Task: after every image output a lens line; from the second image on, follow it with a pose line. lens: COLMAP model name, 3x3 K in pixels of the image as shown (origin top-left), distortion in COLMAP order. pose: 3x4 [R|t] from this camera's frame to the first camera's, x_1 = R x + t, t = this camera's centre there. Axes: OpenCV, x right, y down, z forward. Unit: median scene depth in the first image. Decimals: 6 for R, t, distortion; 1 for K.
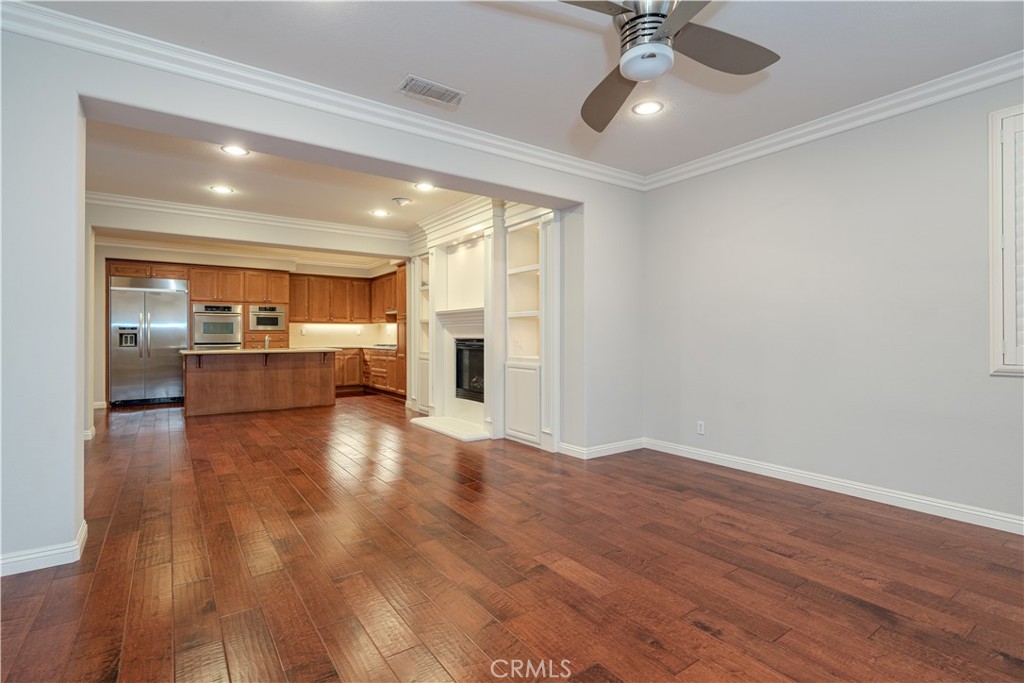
lens RADIAL K [[487.2, 0, 512.0], [0, 487.2, 341.5], [0, 0, 1]] dist [0.002293, 0.000100]
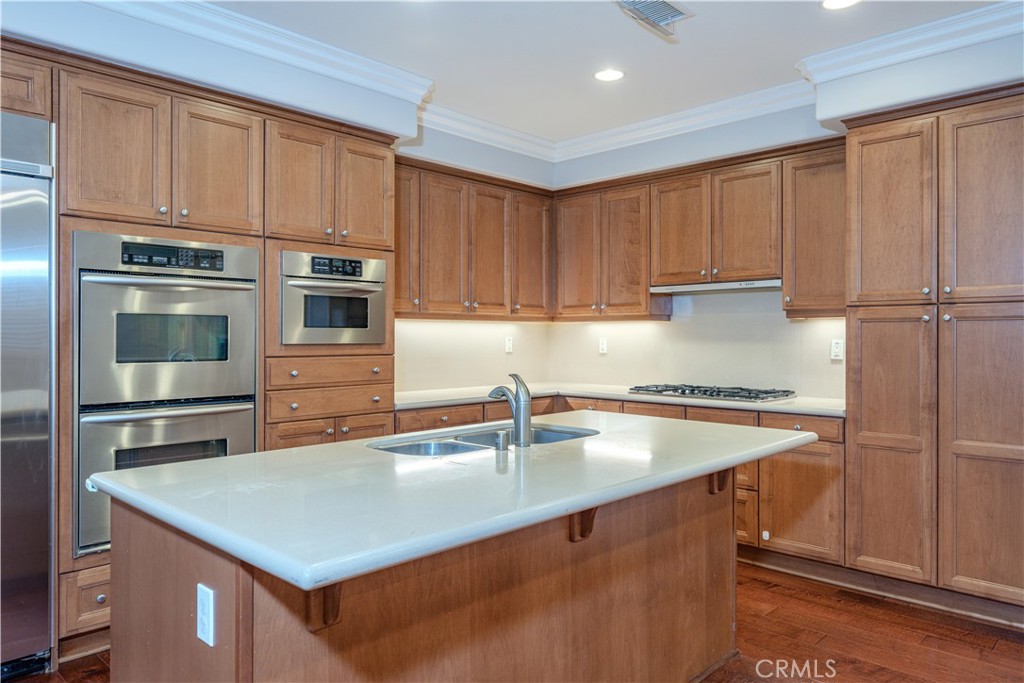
lens RADIAL K [[691.3, 0, 512.0], [0, 691.3, 341.5], [0, 0, 1]] dist [-0.002921, -0.000419]
pose [[0.980135, 0.001658, 0.198326, -0.489079], [-0.000848, 0.999991, -0.004171, -0.023770], [-0.198332, 0.003920, 0.980127, 0.611700]]
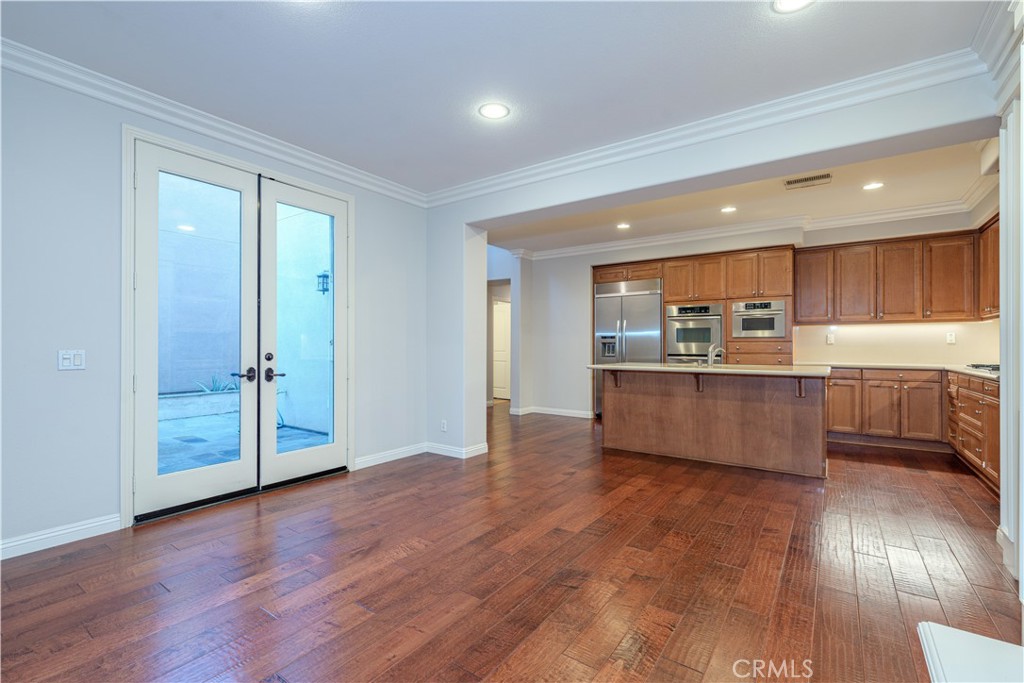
lens RADIAL K [[454.4, 0, 514.0], [0, 454.4, 345.1], [0, 0, 1]] dist [-0.001841, -0.000376]
pose [[0.336776, 0.000429, -0.941585, -0.017987], [-0.012393, 0.999915, -0.003977, -0.005401], [0.941503, 0.013009, 0.336753, 0.471873]]
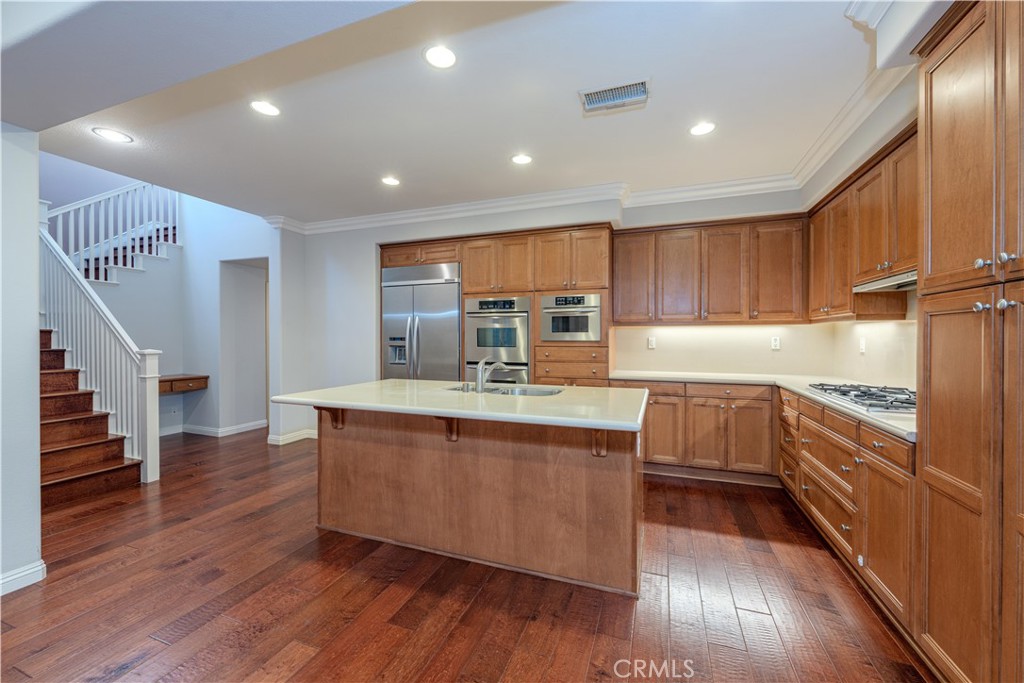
lens RADIAL K [[392.9, 0, 519.6], [0, 392.9, 339.3], [0, 0, 1]] dist [-0.000079, 0.000011]
pose [[0.575132, 0.006807, -0.818032, -0.186835], [-0.010600, 0.999943, 0.000868, -0.025165], [0.817992, 0.008172, 0.575172, 0.721329]]
